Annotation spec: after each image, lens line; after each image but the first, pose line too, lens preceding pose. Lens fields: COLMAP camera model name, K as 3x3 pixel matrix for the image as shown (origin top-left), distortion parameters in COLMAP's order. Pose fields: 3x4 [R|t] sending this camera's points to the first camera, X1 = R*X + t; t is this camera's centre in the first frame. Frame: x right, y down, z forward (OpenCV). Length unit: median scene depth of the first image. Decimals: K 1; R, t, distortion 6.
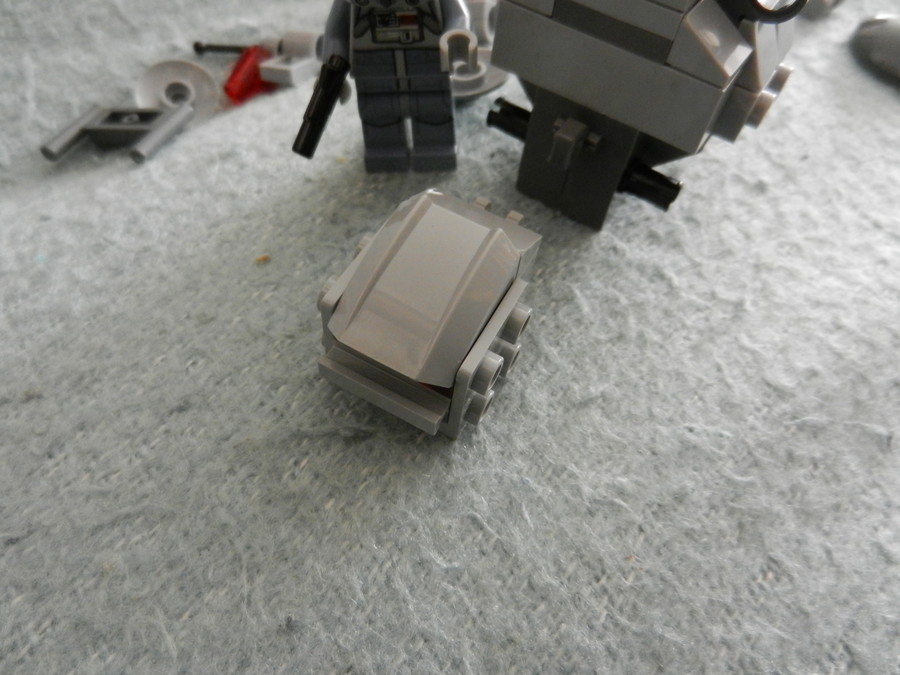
lens RADIAL K [[742.9, 0, 452.7], [0, 742.9, 333.9], [0, 0, 1]] dist [0.002087, -0.012413]
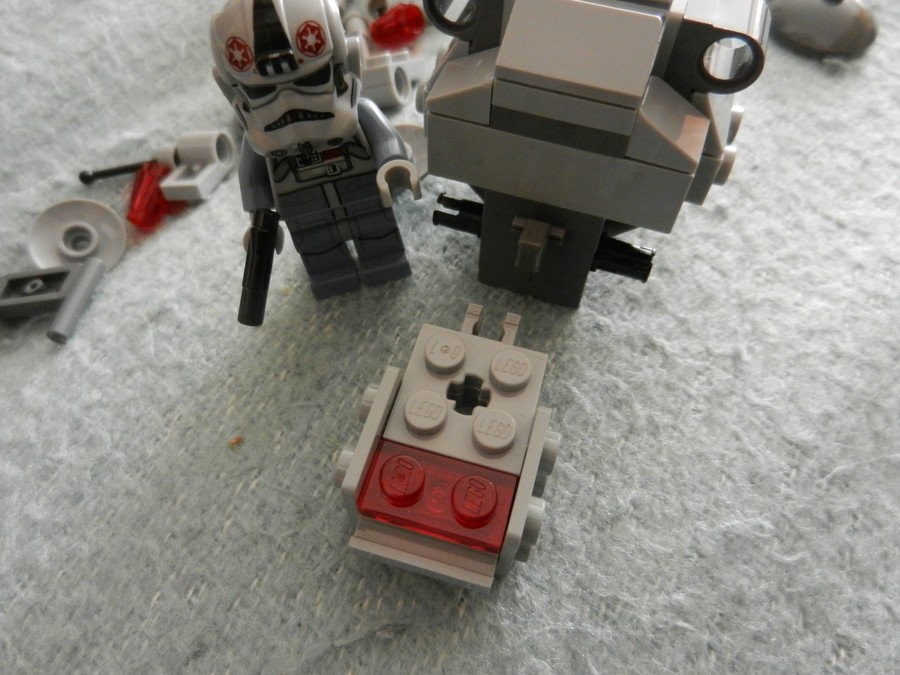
lens RADIAL K [[742.9, 0, 452.7], [0, 742.9, 333.9], [0, 0, 1]] dist [0.002087, -0.012413]
pose [[0.968831, -0.233879, 0.081656, -0.042452], [0.228681, 0.971110, 0.068202, -0.223329], [-0.095248, -0.047403, 0.994324, 0.083473]]
